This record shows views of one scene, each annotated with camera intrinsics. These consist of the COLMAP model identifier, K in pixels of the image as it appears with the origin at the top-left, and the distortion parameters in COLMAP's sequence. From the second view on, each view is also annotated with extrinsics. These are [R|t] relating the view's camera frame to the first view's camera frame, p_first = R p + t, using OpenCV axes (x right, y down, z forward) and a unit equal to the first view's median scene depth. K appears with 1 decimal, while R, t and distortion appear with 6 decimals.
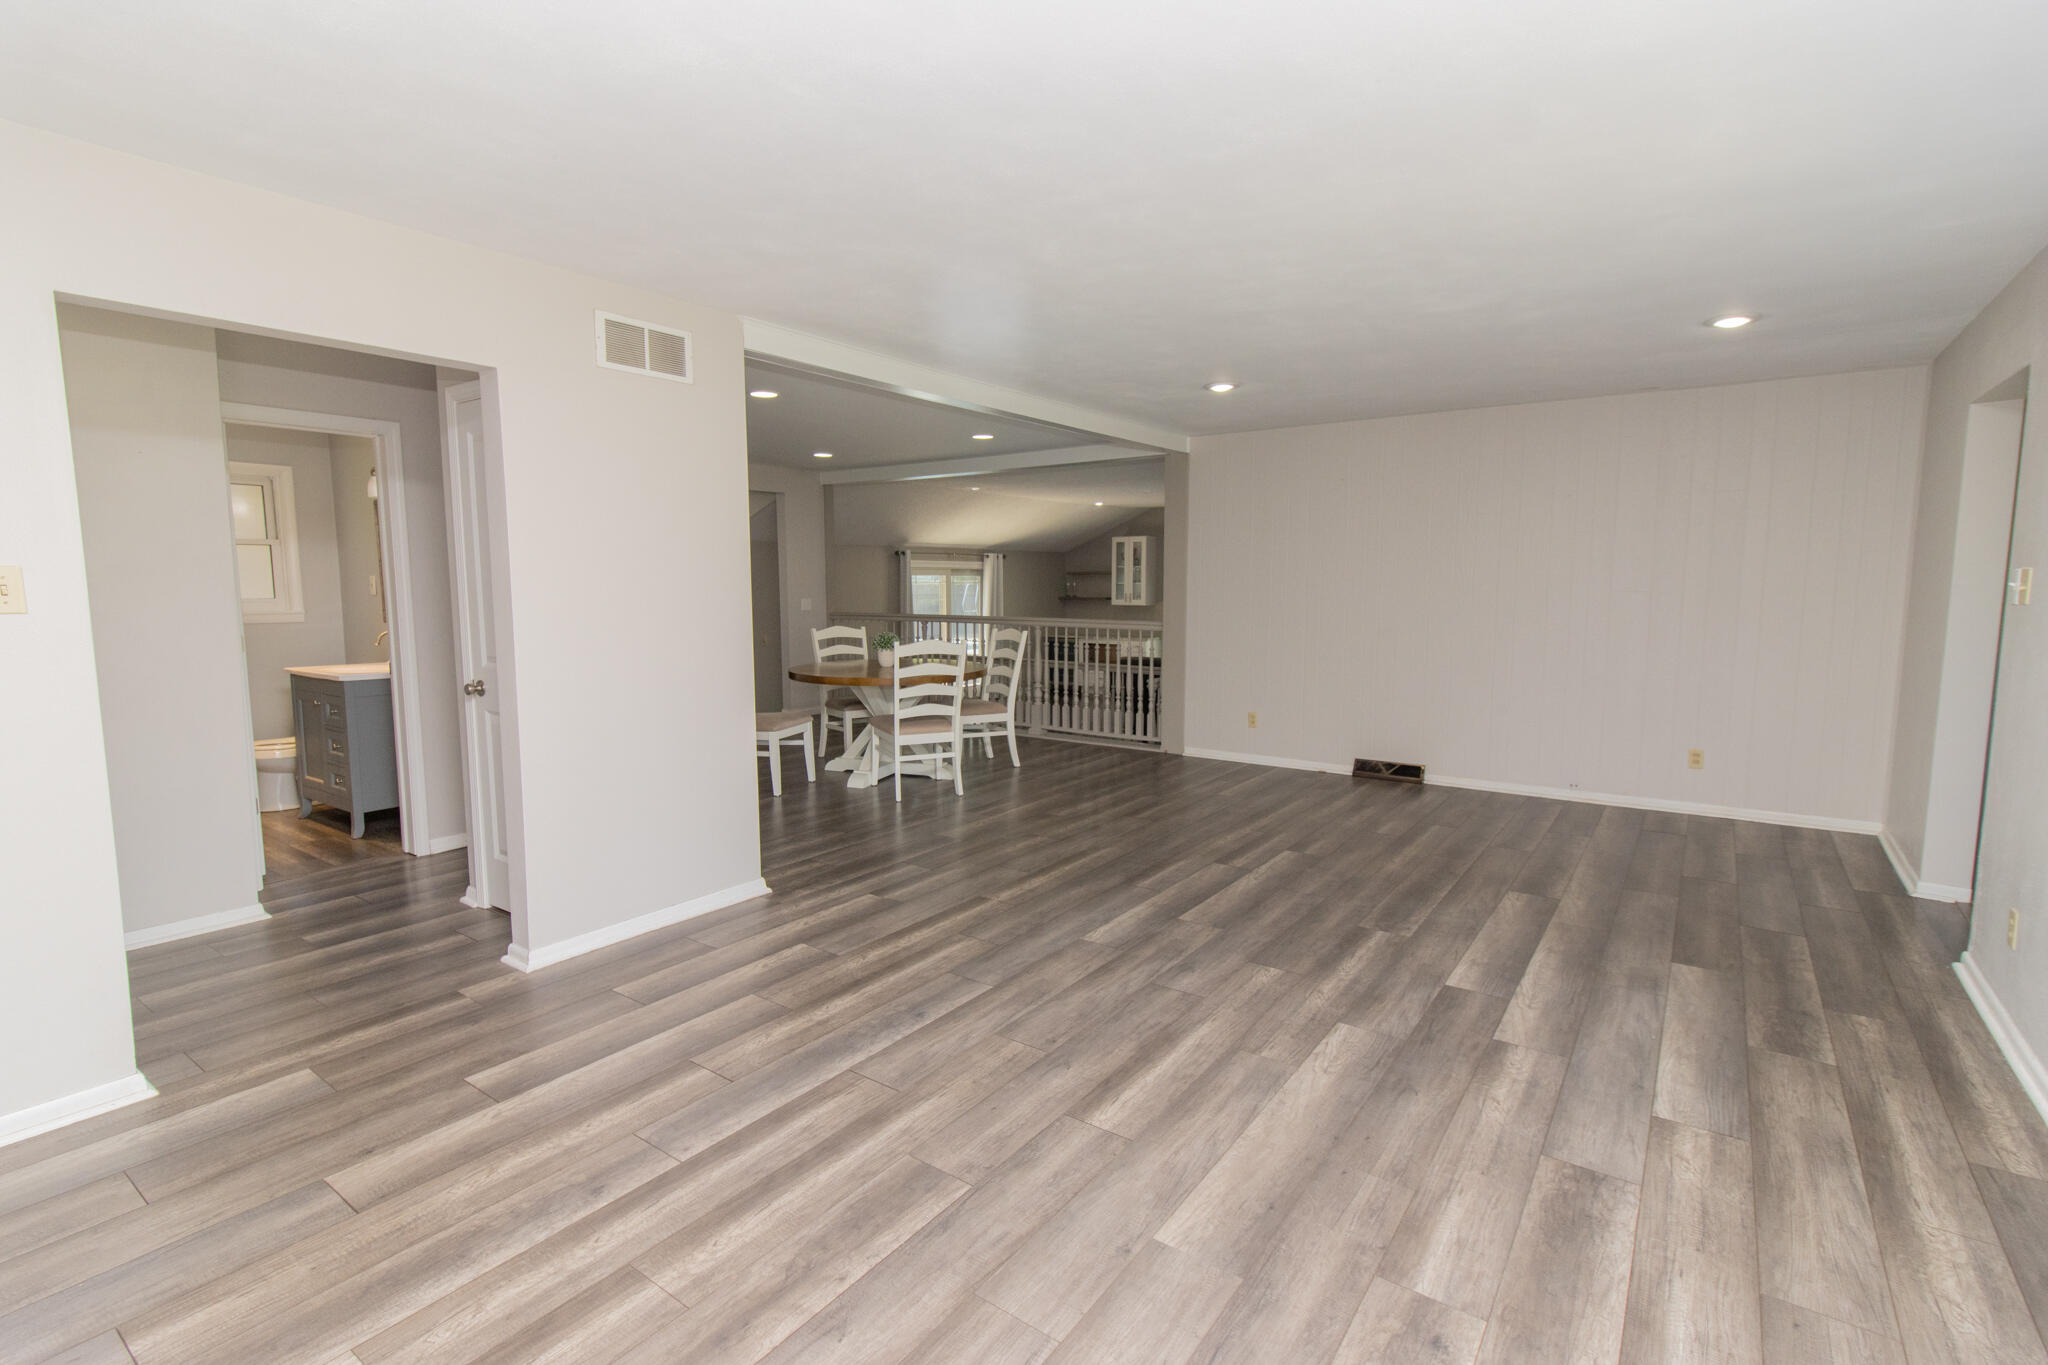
lens RADIAL K [[952.4, 0, 1020.0], [0, 952.4, 685.3], [0, 0, 1]] dist [0.000700, 0.000000]
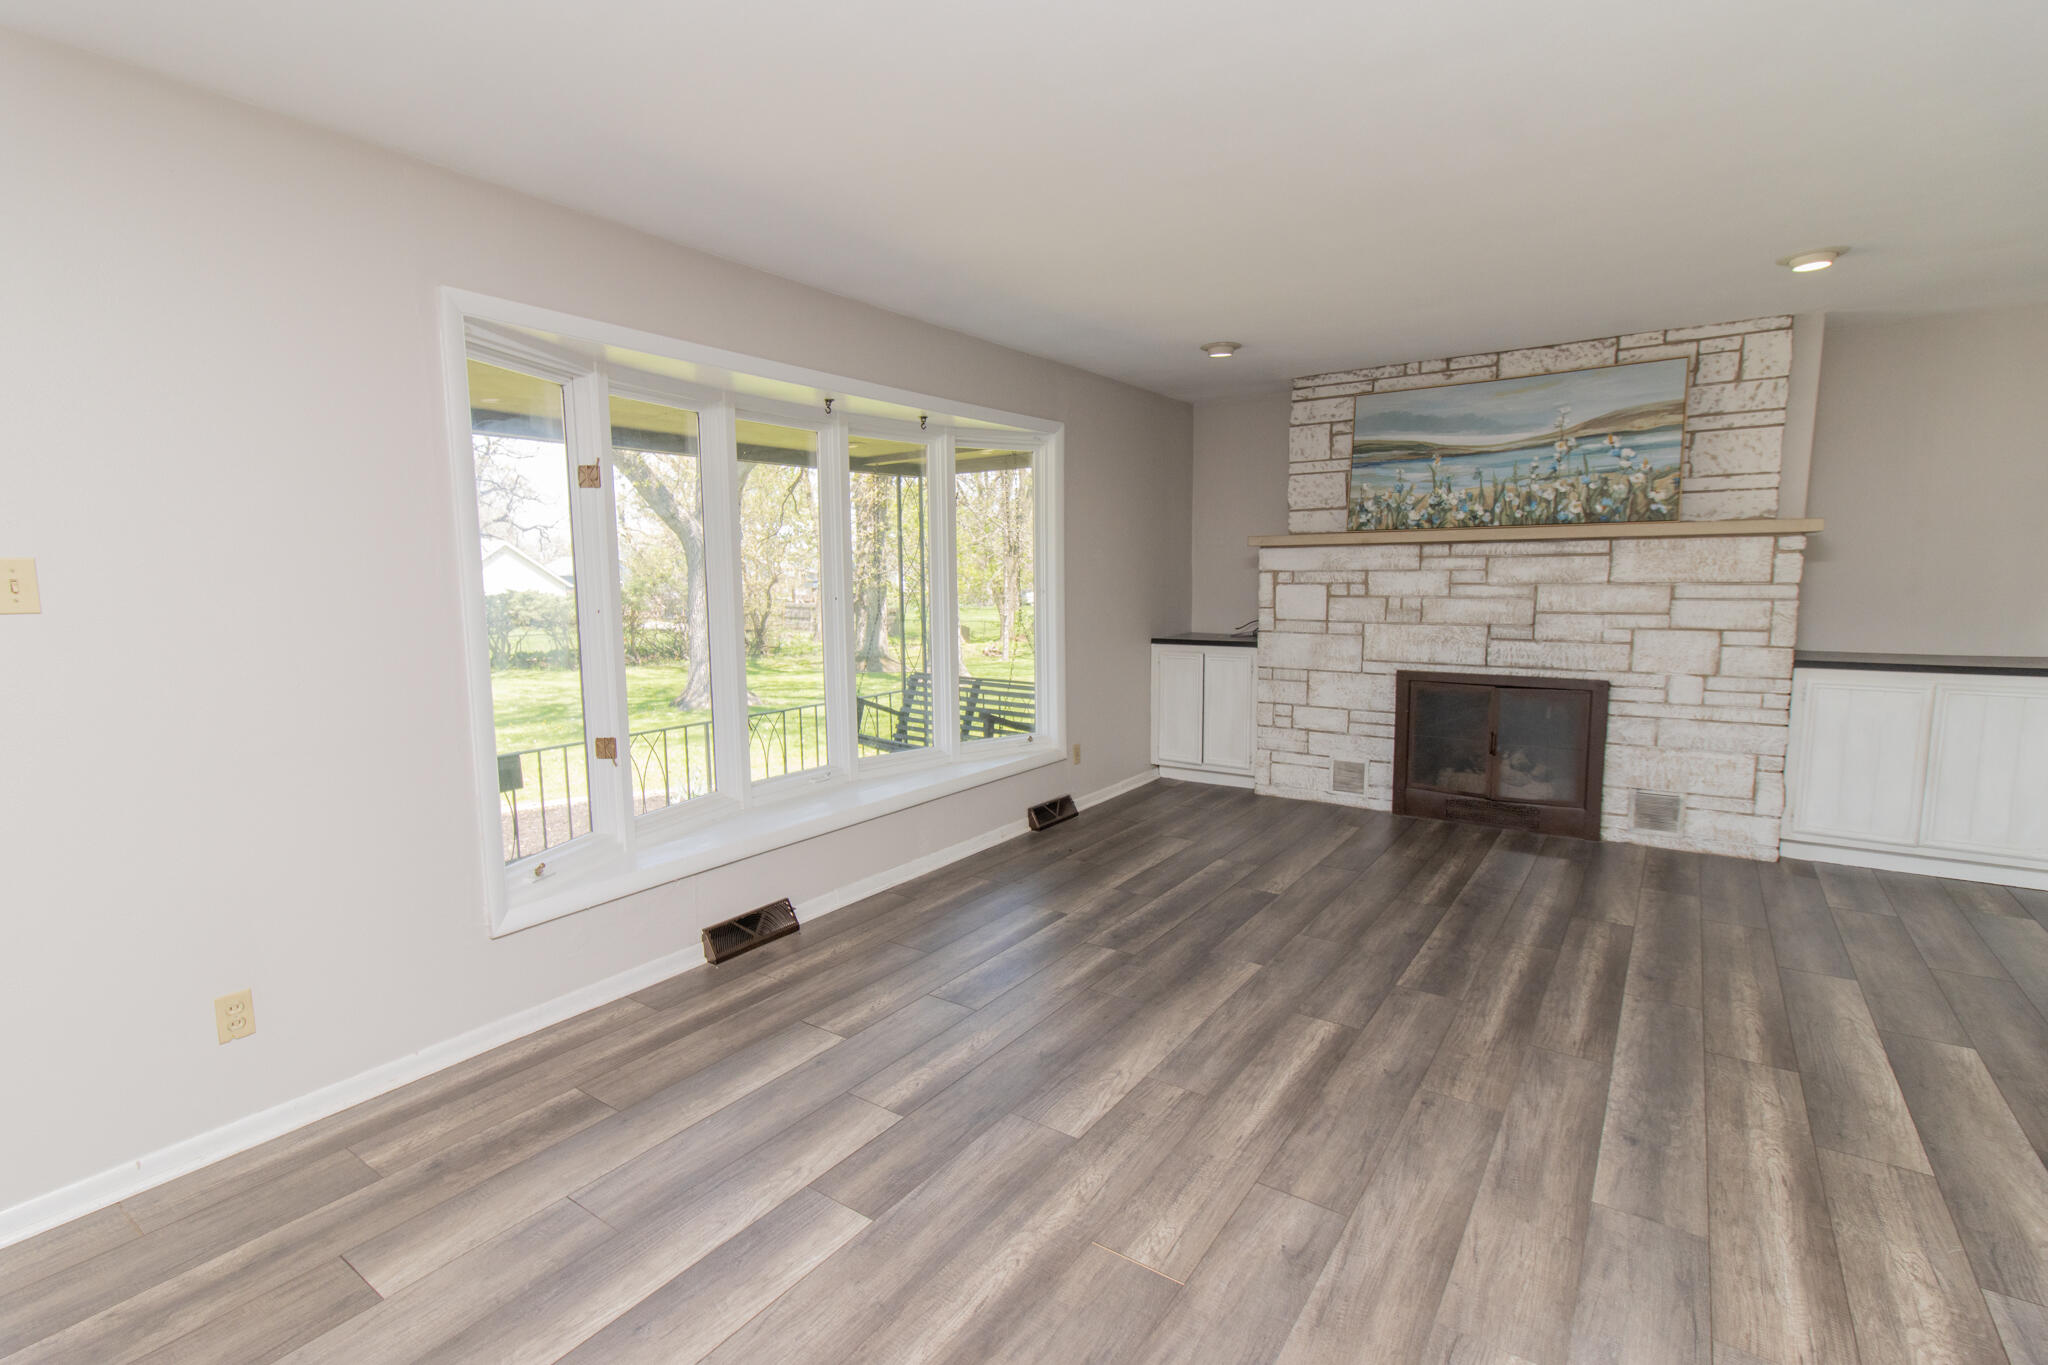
lens RADIAL K [[952.4, 0, 1020.0], [0, 952.4, 685.3], [0, 0, 1]] dist [0.000700, 0.000000]
pose [[-0.999728, 0.013931, -0.018731, 0.386781], [0.009297, 0.973631, 0.227939, -0.177468], [0.021412, 0.227703, -0.973495, 1.649840]]
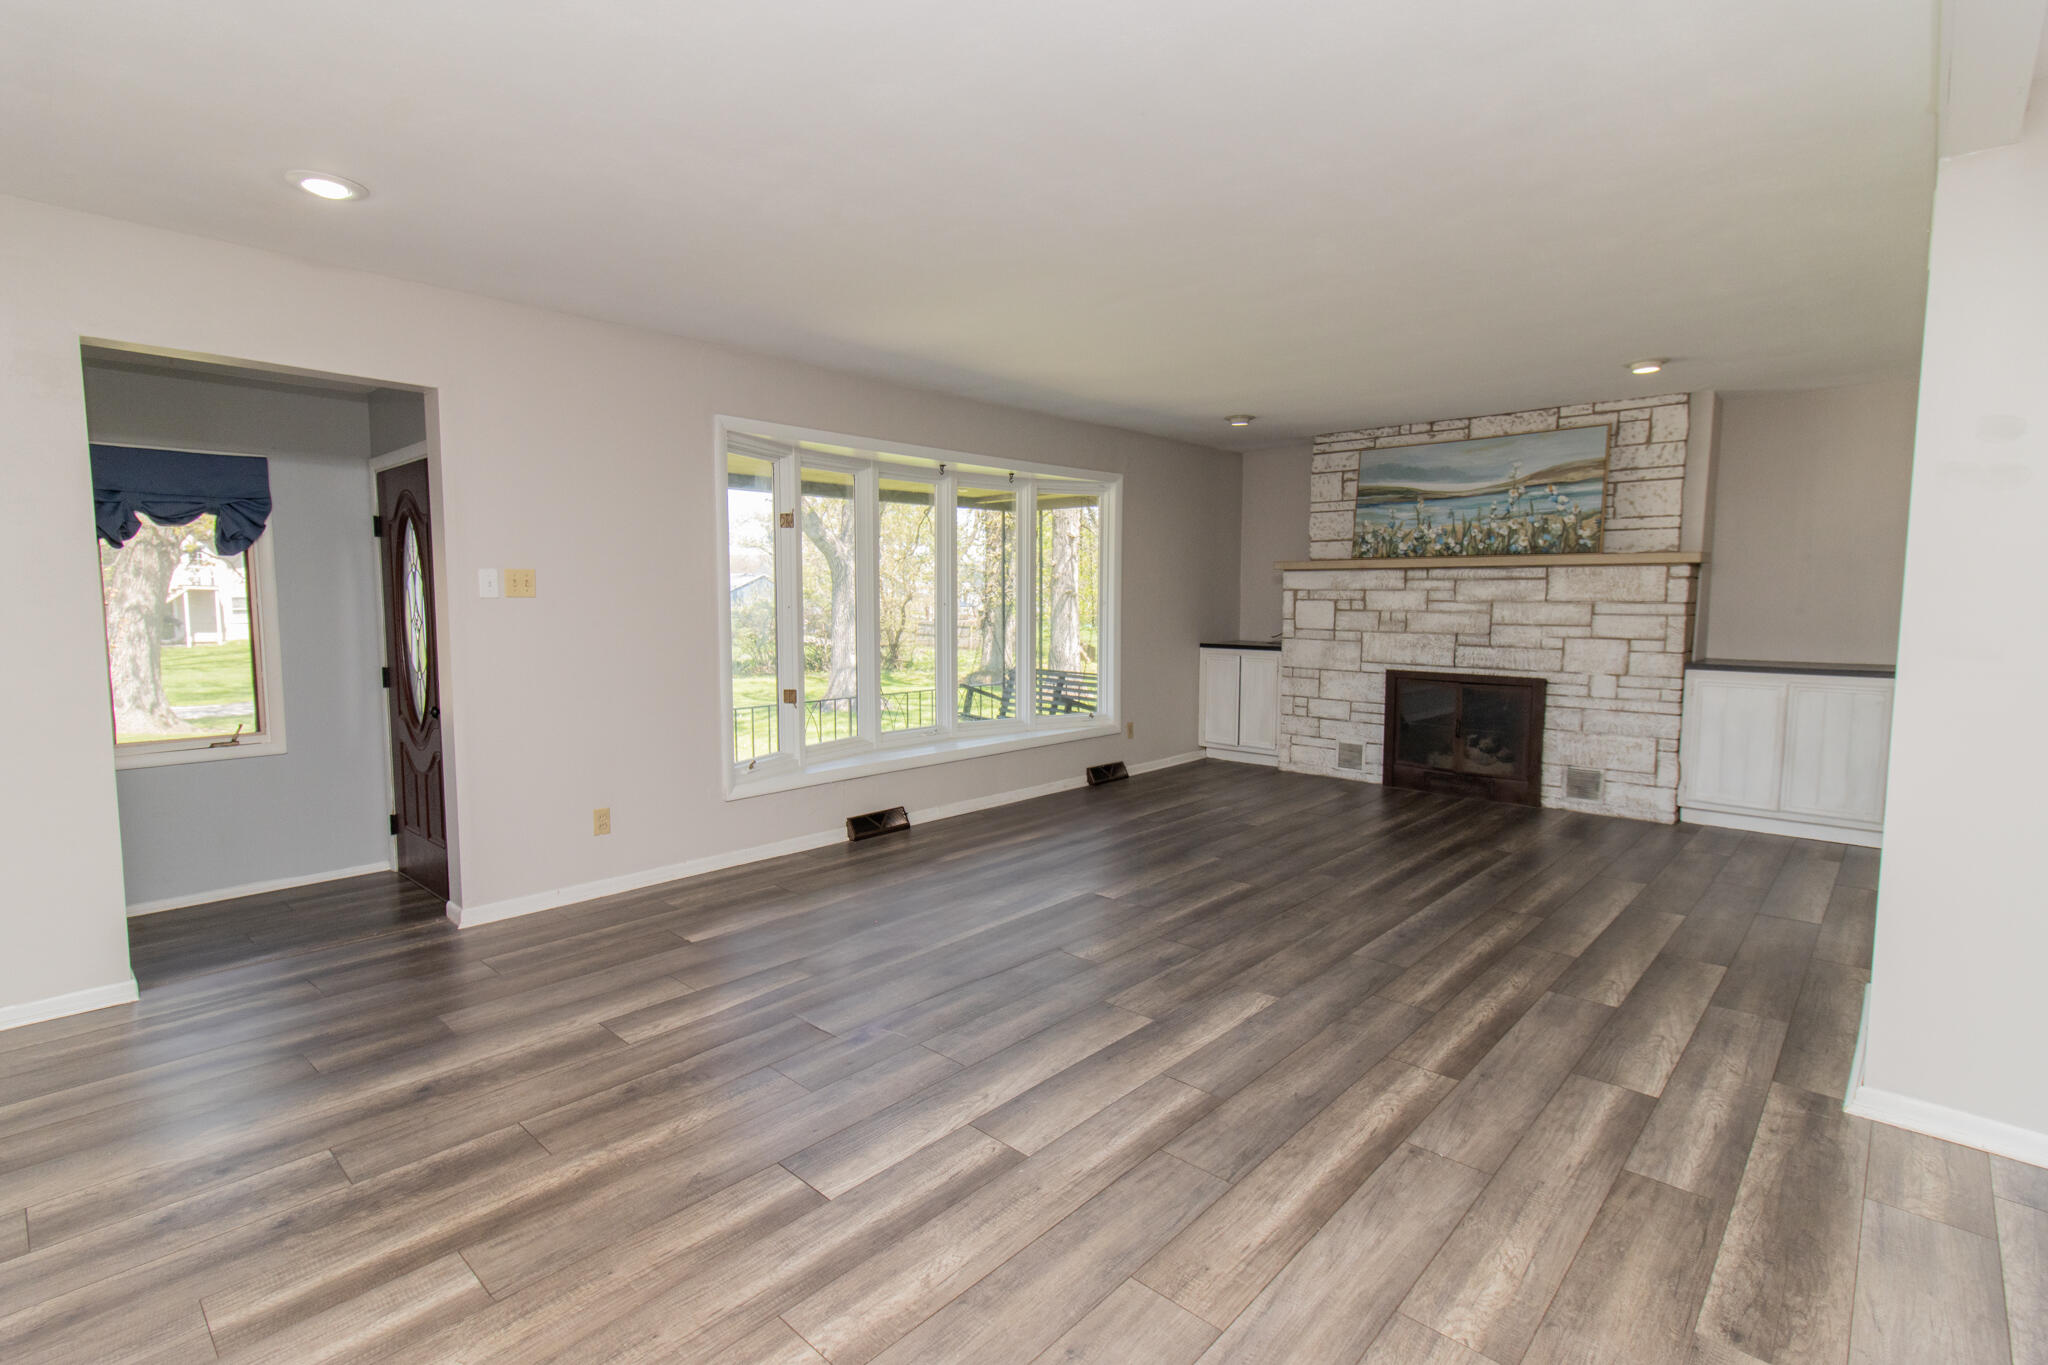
lens RADIAL K [[974.3, 0, 1024.0], [0, 974.3, 682.5], [0, 0, 1]] dist [-0.000207, -0.000025]
pose [[-0.993395, -0.011736, 0.114140, 0.235985], [0.011410, 0.979721, 0.200043, -0.225592], [-0.114173, 0.200024, -0.973116, 2.216634]]
